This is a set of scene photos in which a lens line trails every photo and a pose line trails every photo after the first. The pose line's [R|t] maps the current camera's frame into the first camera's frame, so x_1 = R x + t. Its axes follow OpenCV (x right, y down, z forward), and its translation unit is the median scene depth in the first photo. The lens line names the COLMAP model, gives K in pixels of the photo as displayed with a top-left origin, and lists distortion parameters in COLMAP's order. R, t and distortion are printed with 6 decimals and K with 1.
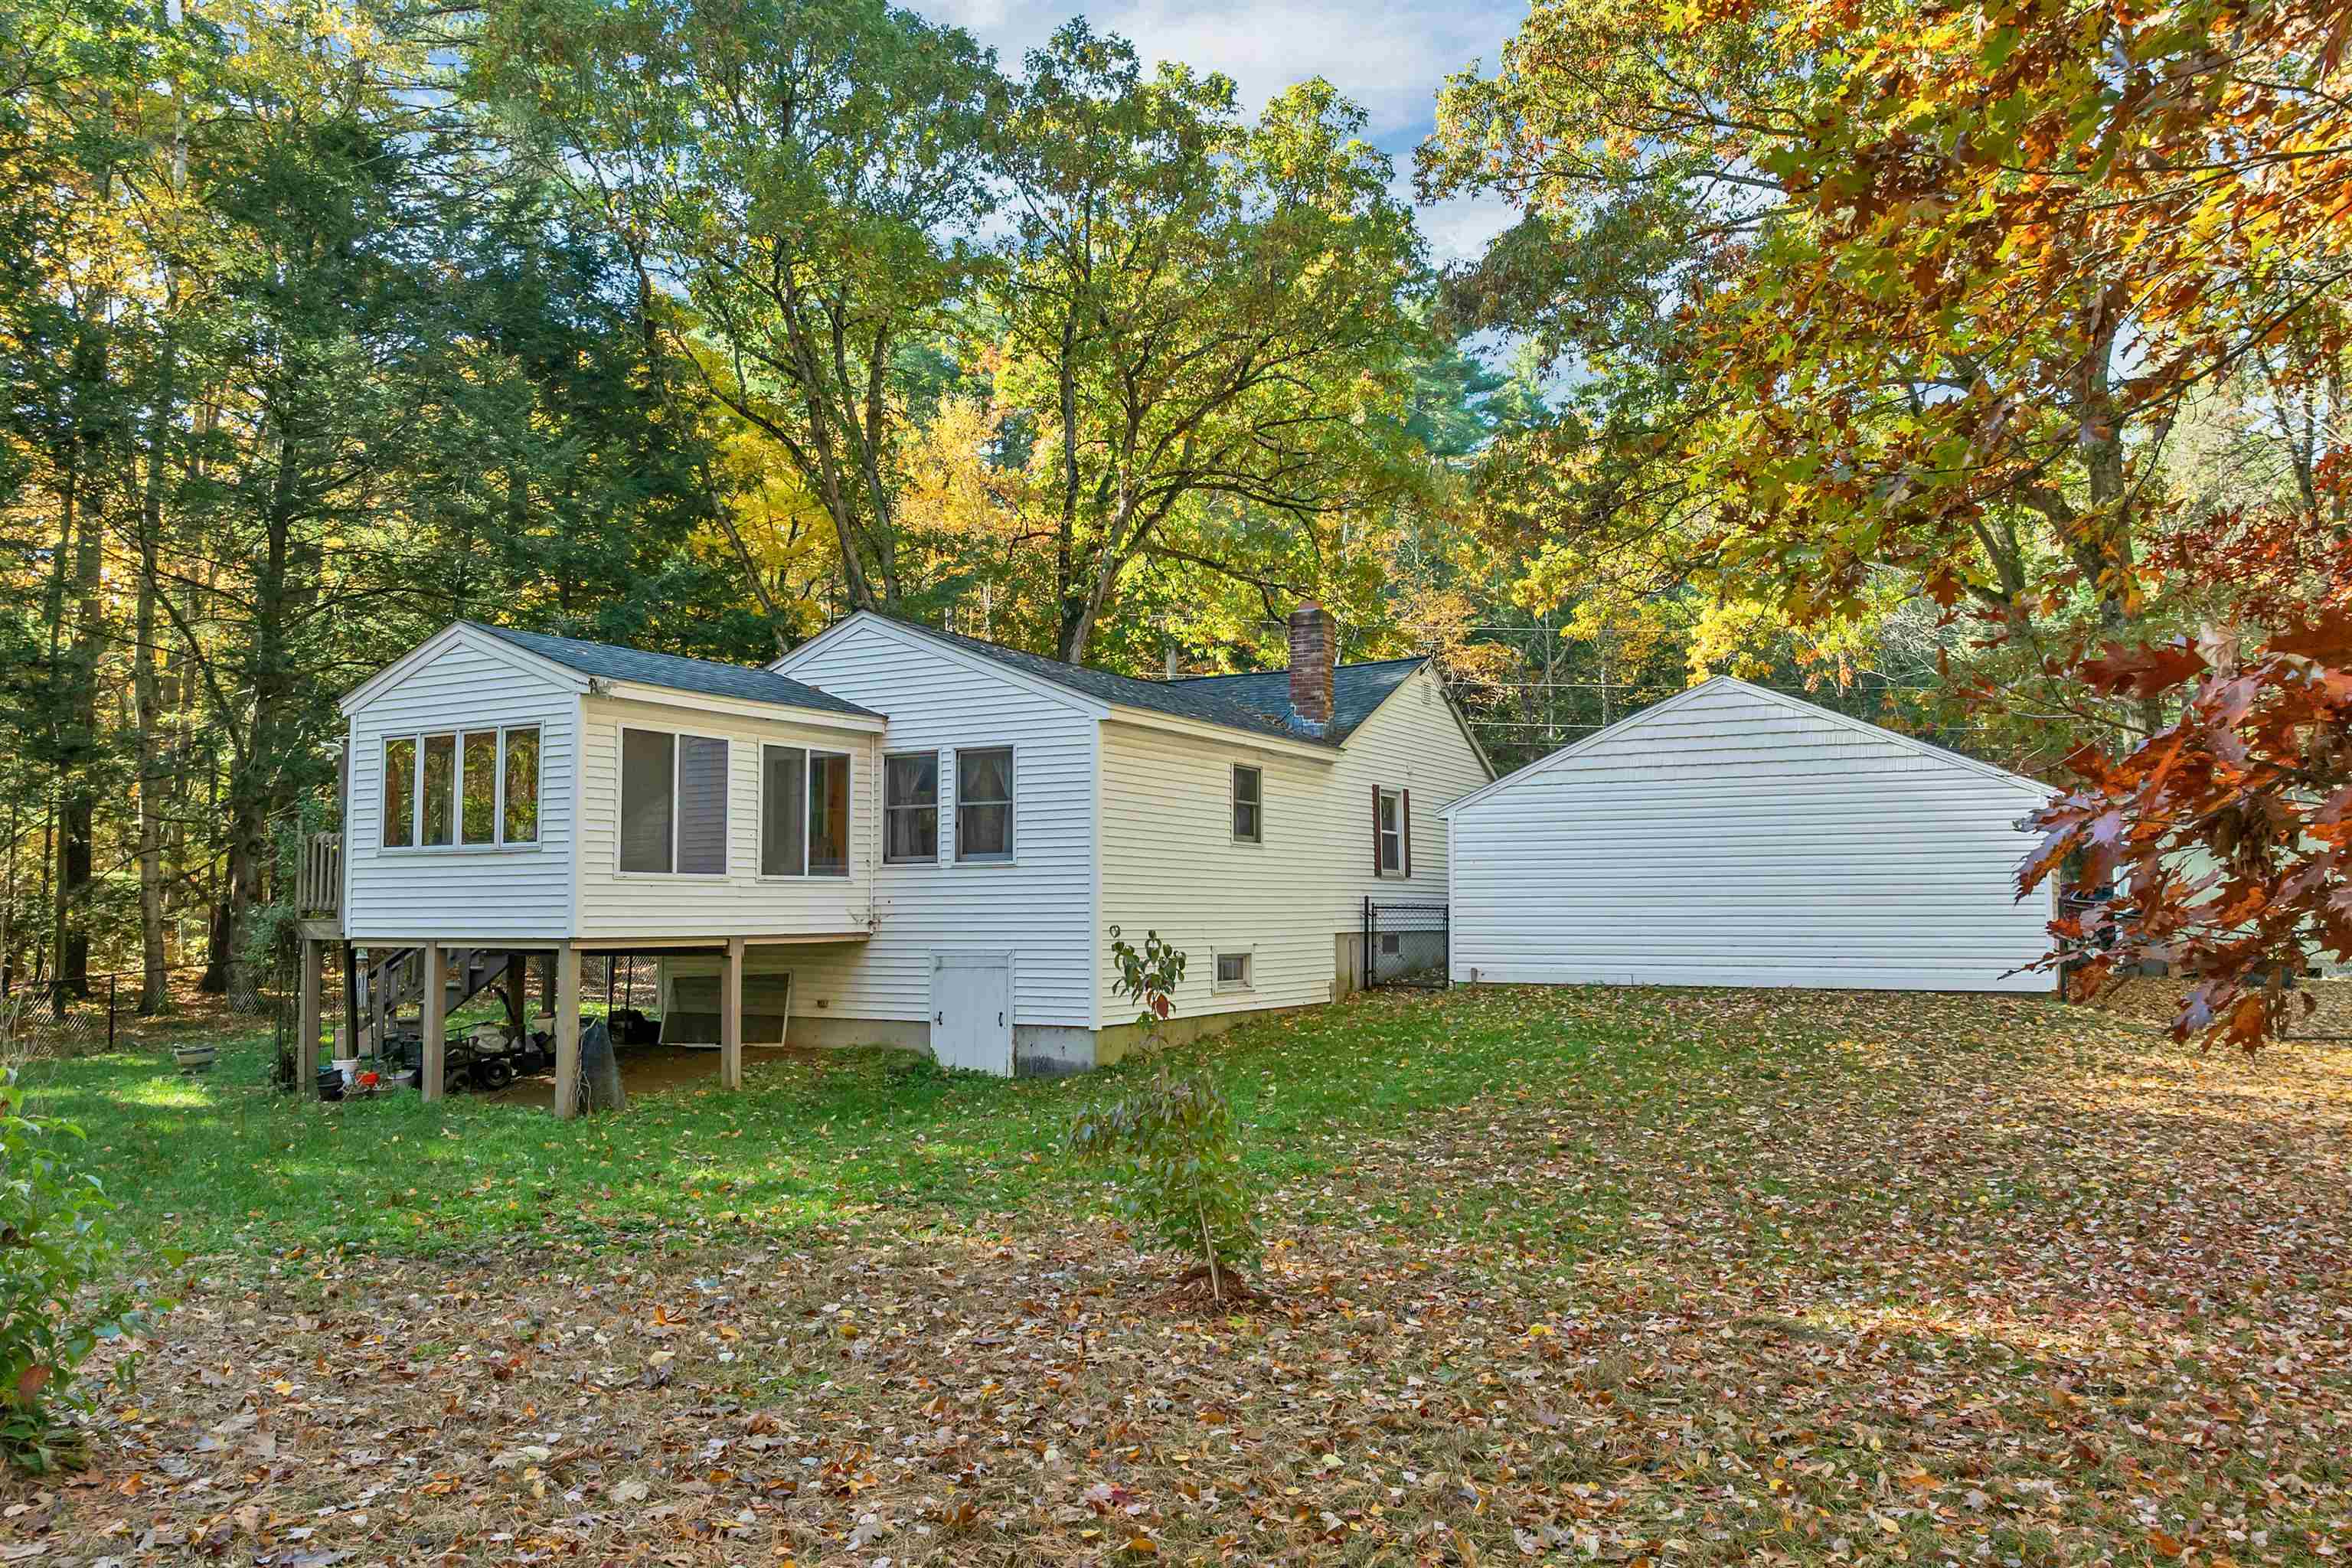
lens RADIAL K [[1706.5, 0, 1176.0], [0, 1706.5, 784.0], [0, 0, 1]] dist [-0.046884, -0.002298]
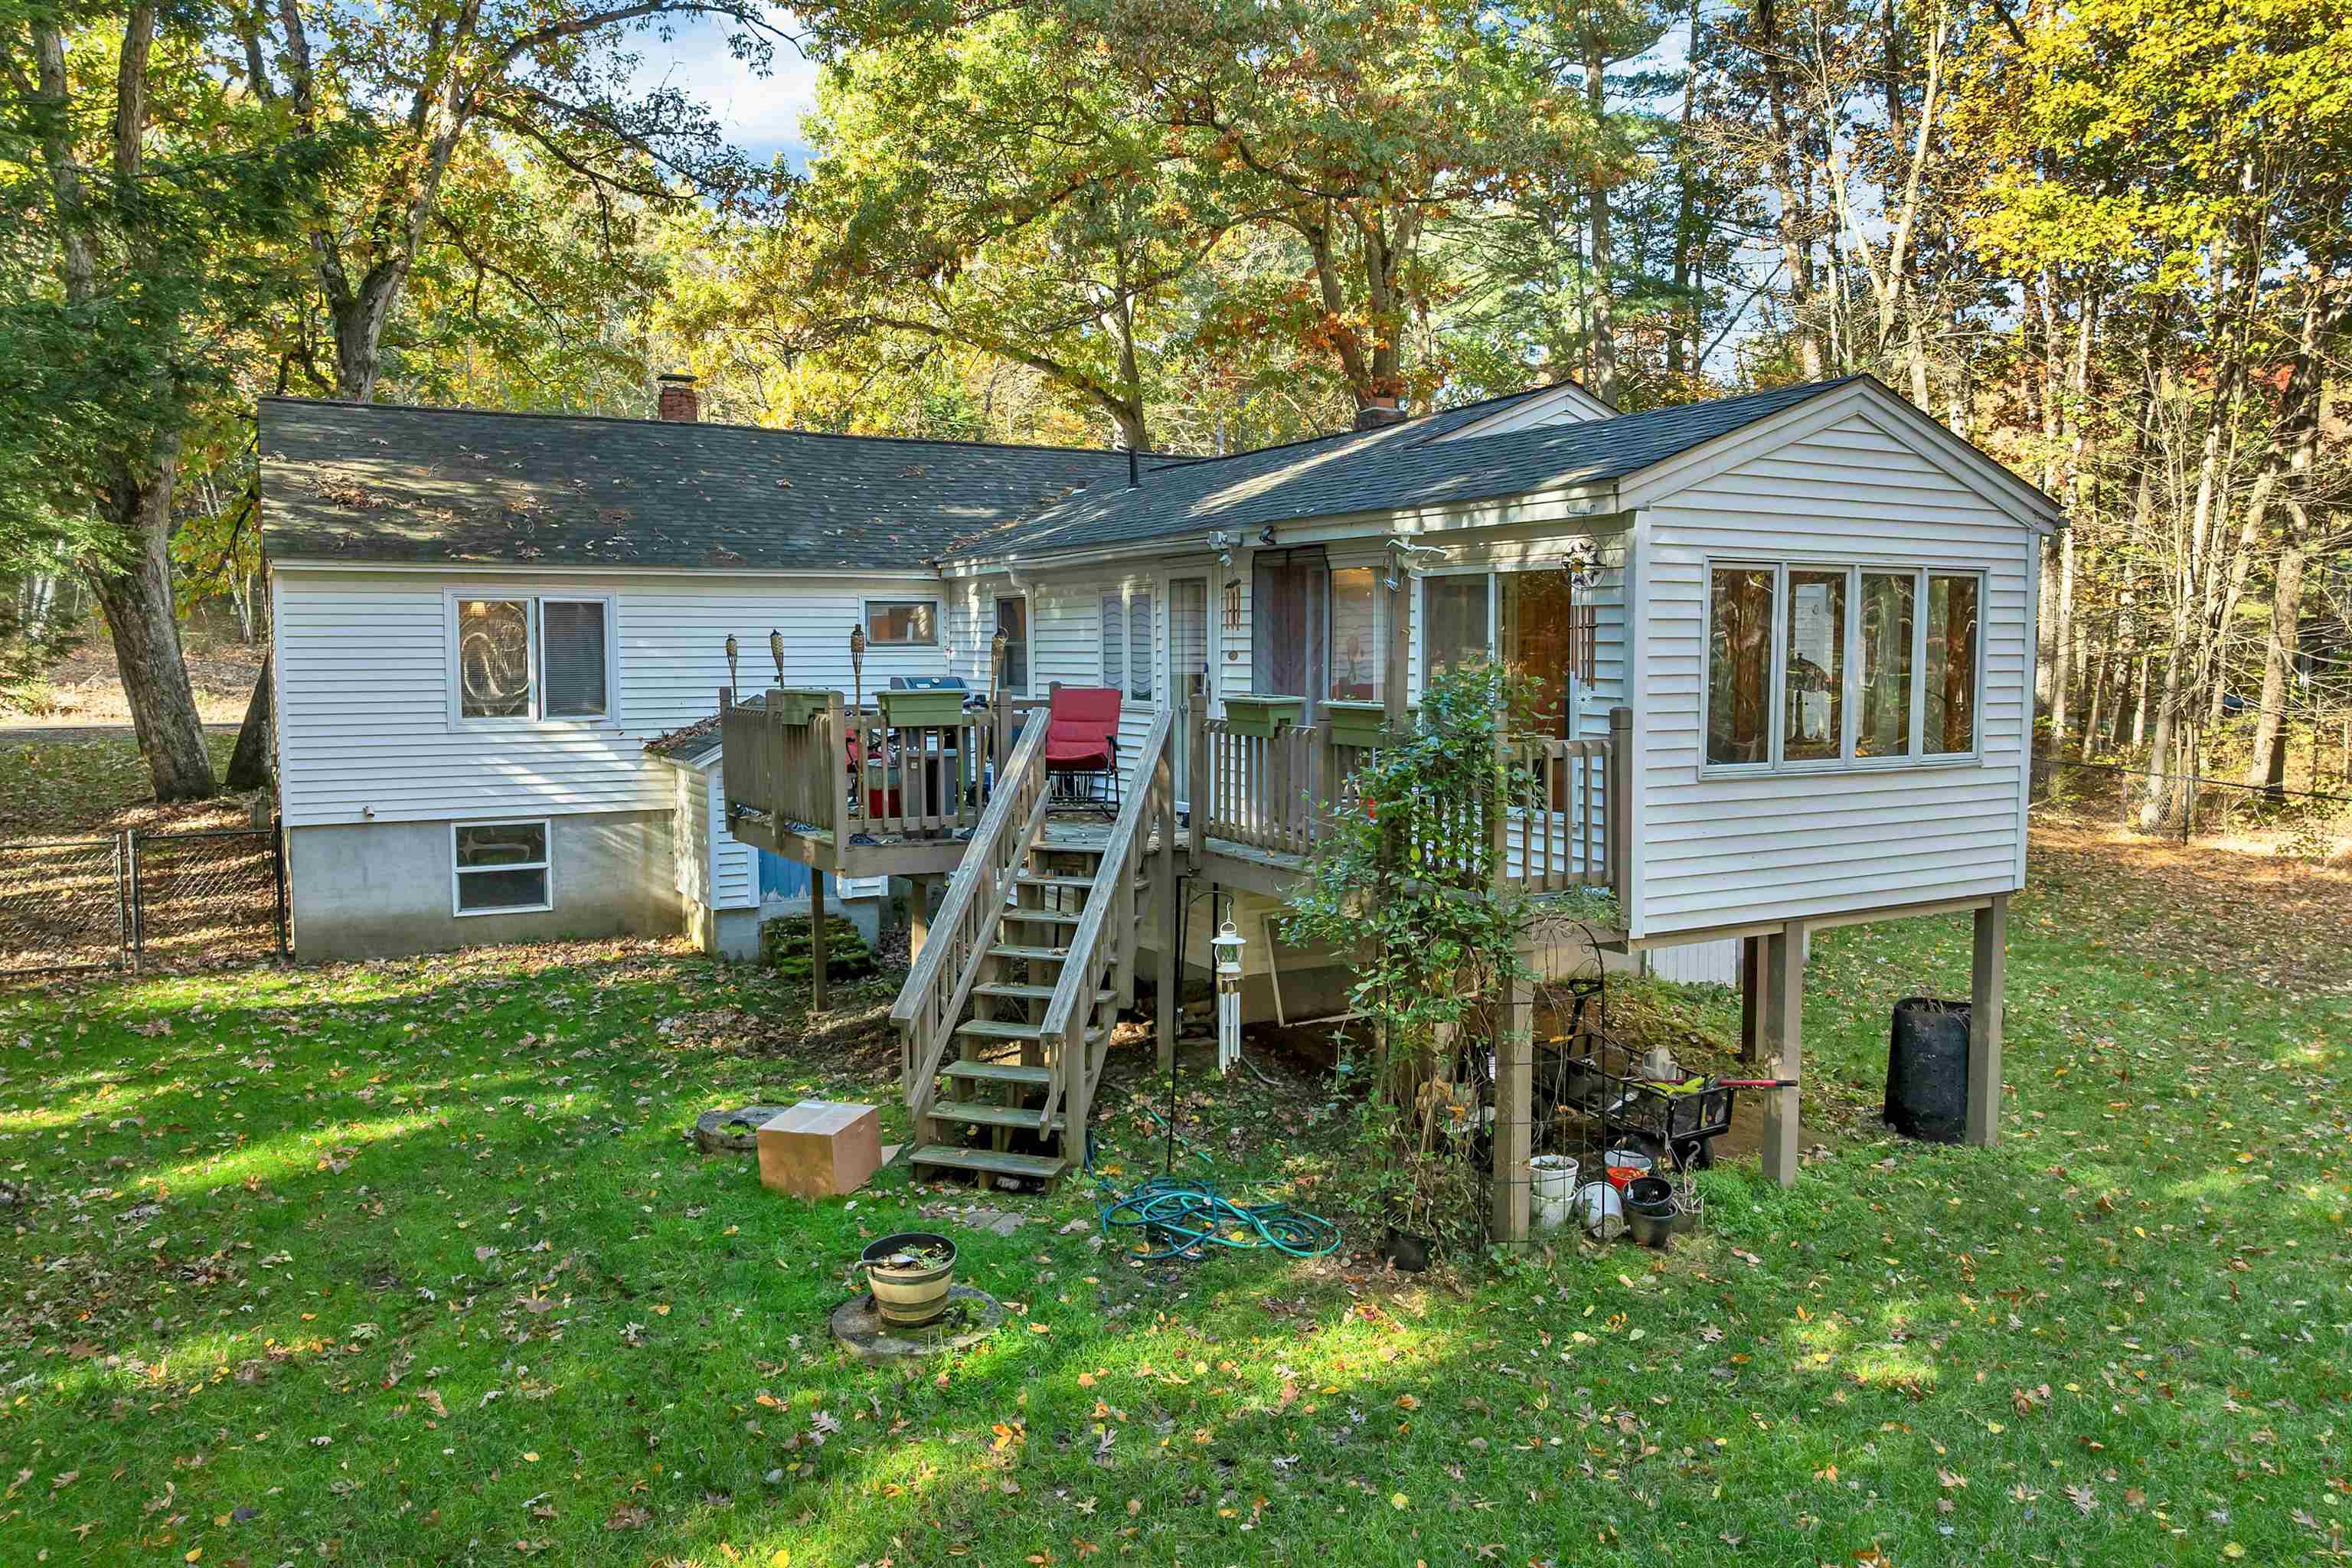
lens RADIAL K [[1702.6, 0, 1164.5], [0, 1702.6, 778.5], [0, 0, 1]] dist [-0.044970, -0.001580]
pose [[0.533517, -0.054386, 0.844039, -0.958702], [-0.077199, 0.990634, 0.112629, -0.004399], [-0.842259, -0.125248, 0.524322, 0.806833]]
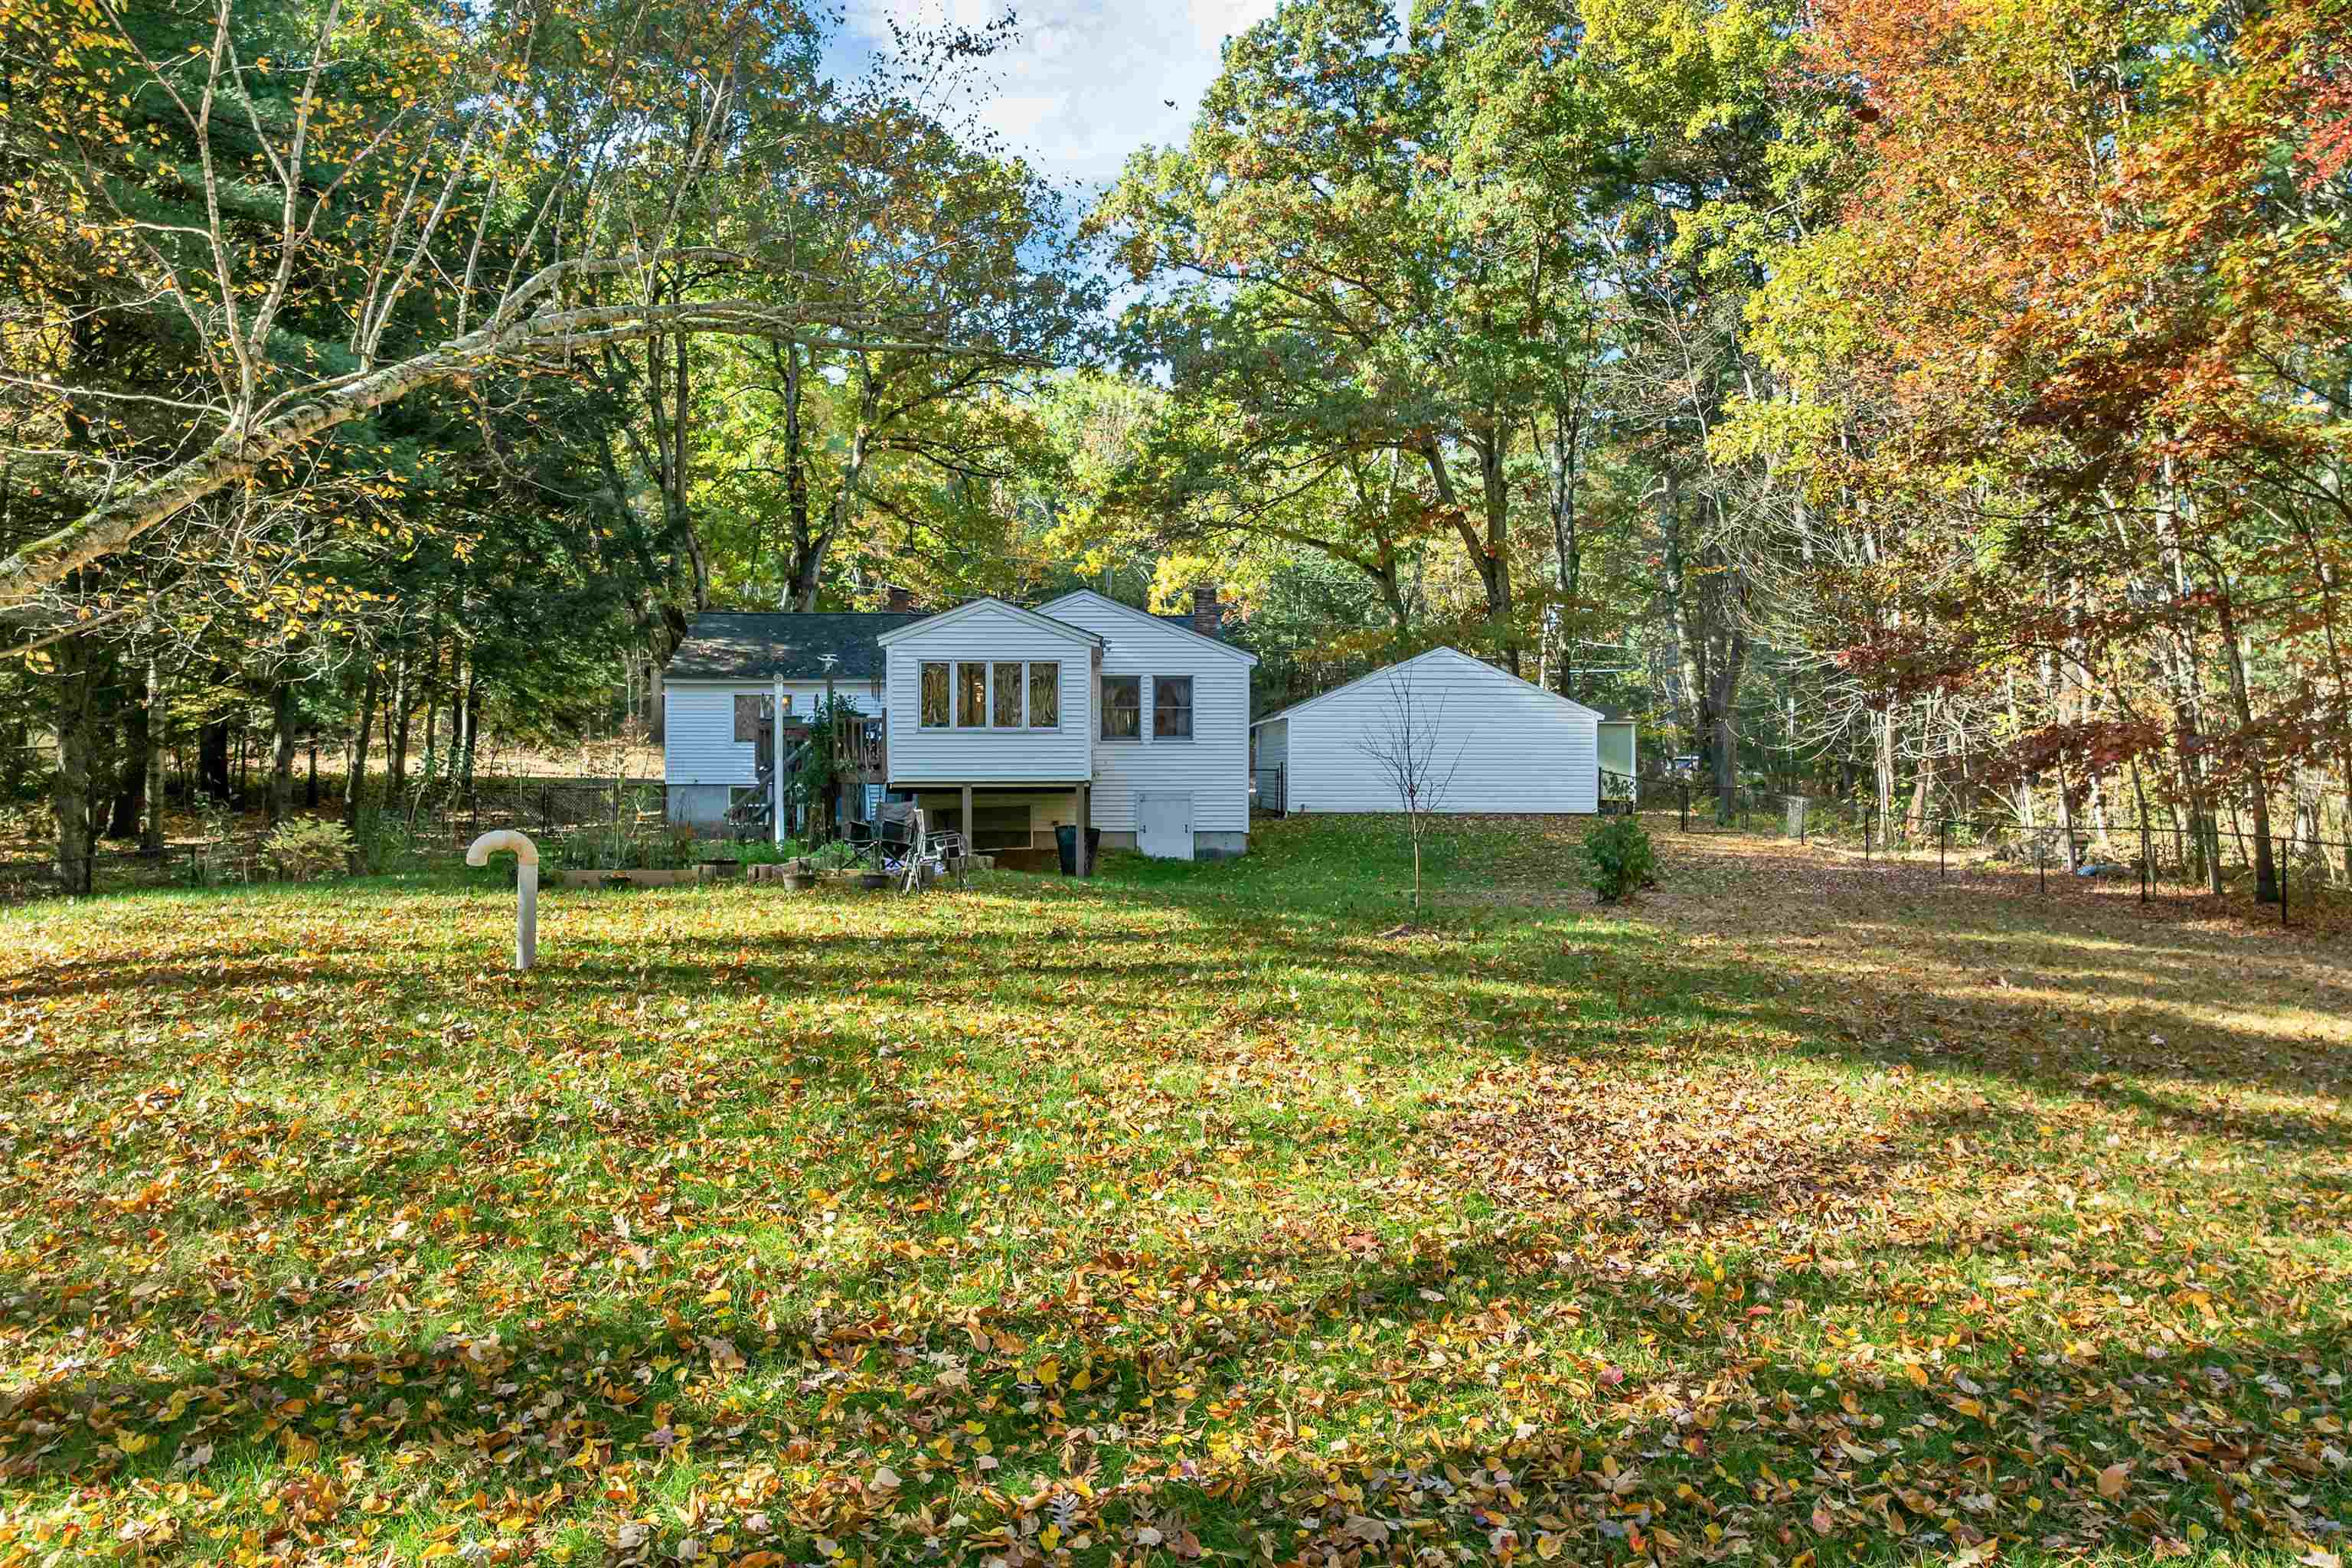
lens RADIAL K [[1706.5, 0, 1176.0], [0, 1706.5, 784.0], [0, 0, 1]] dist [-0.046884, -0.002298]
pose [[0.851187, 0.010716, 0.524753, -1.064785], [-0.053639, 0.996333, 0.066661, -0.028920], [-0.522114, -0.084888, 0.848641, -0.523576]]
